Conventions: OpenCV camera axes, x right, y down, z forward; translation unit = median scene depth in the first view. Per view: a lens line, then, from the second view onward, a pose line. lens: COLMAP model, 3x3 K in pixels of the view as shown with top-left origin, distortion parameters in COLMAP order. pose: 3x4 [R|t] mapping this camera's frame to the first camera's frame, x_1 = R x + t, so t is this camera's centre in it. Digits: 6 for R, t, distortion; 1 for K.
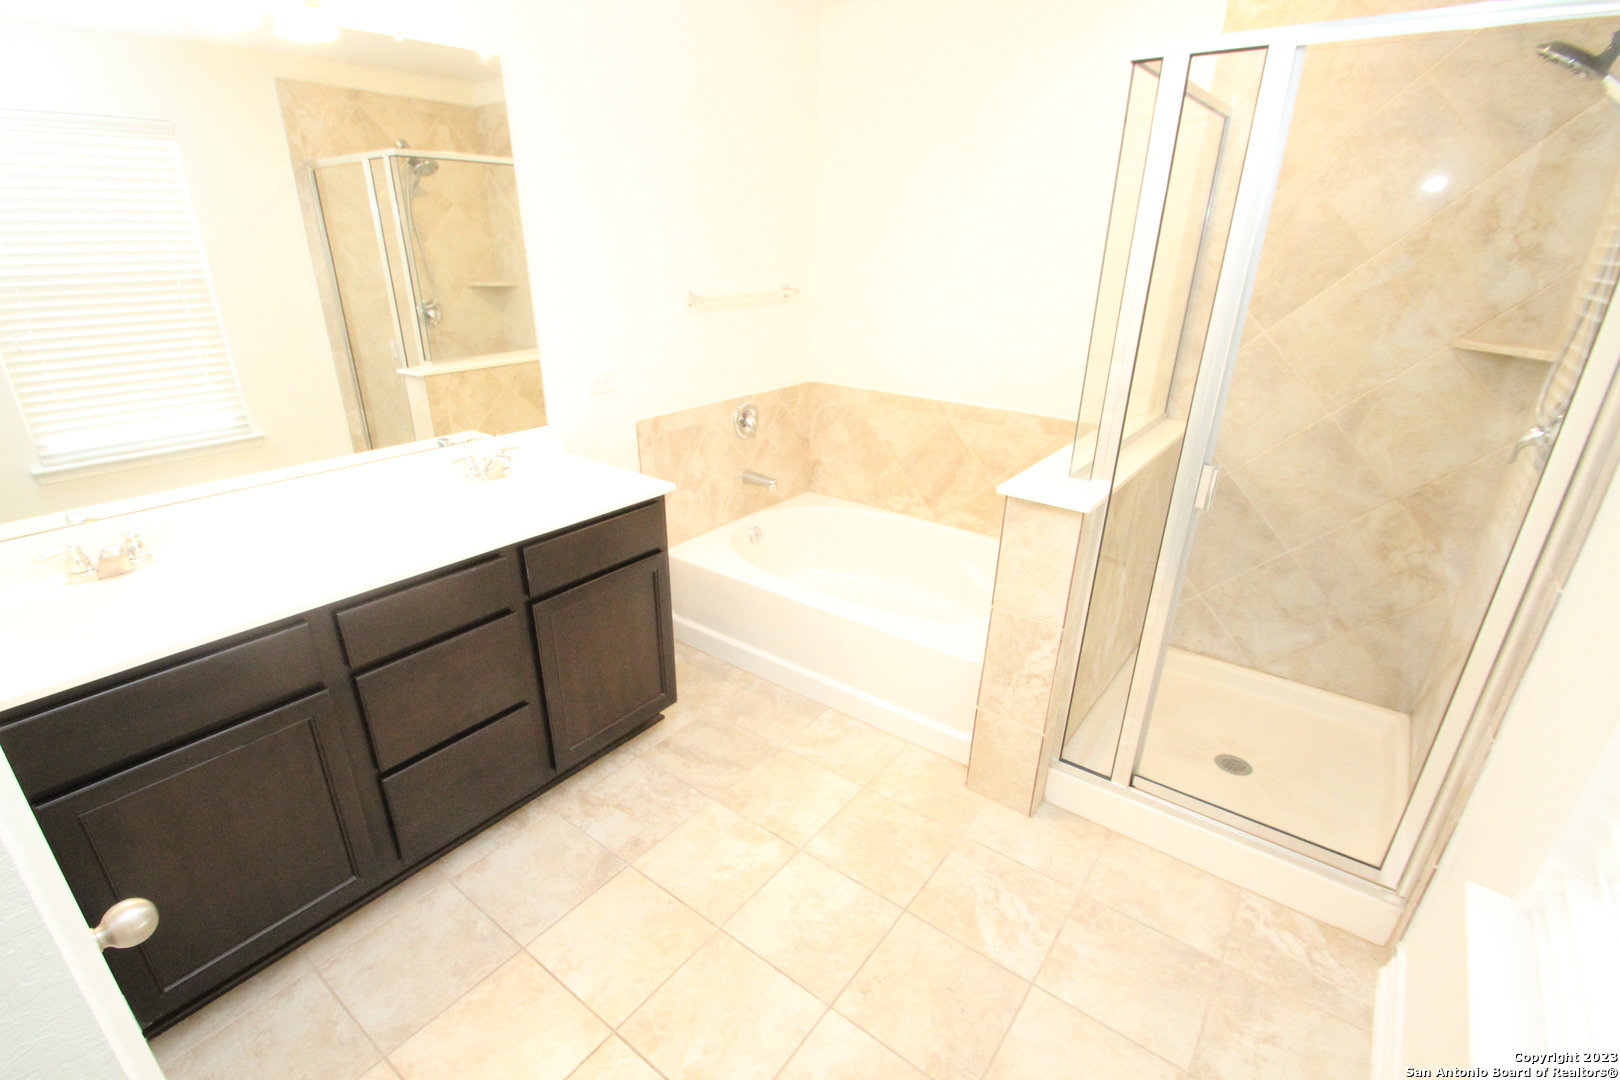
lens RADIAL K [[750.0, 0, 787.7], [0, 750.0, 564.2], [0, 0, 1]] dist [0.011010, -0.015462]
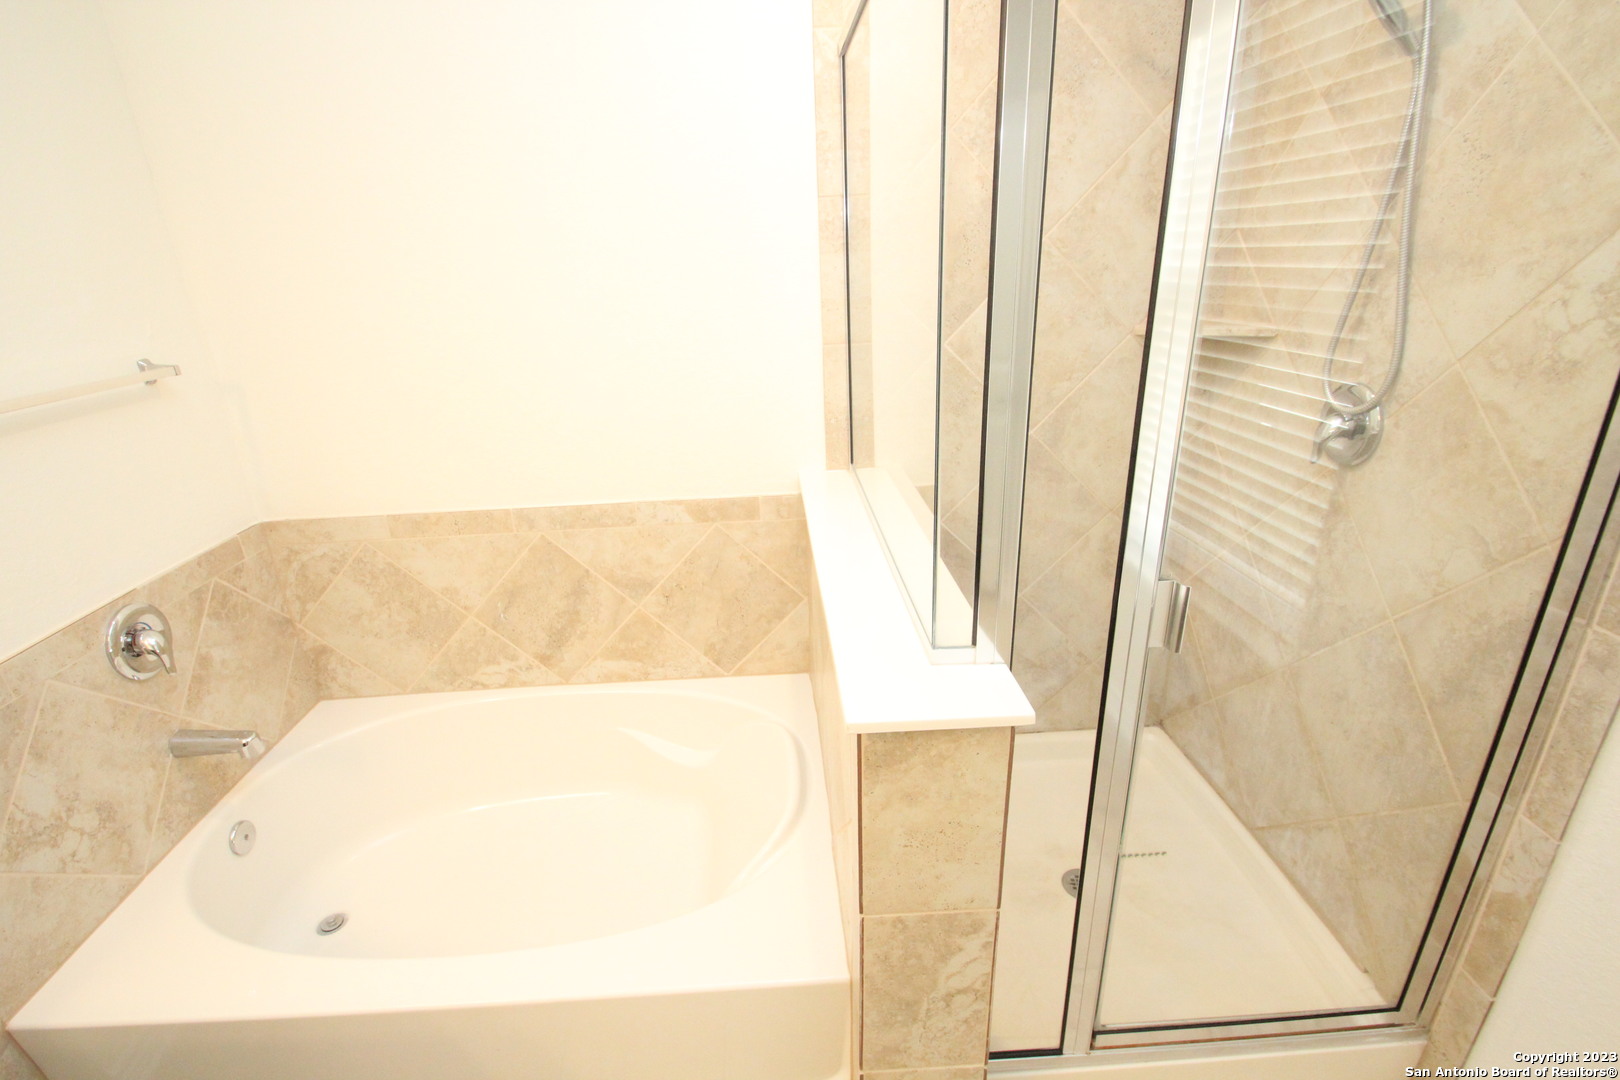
lens RADIAL K [[750.0, 0, 787.7], [0, 750.0, 564.2], [0, 0, 1]] dist [0.011010, -0.015462]
pose [[0.767006, -0.284856, 0.574943, 0.001543], [0.304836, 0.950243, 0.064131, -0.139755], [-0.564603, 0.126074, 0.815677, 0.355610]]
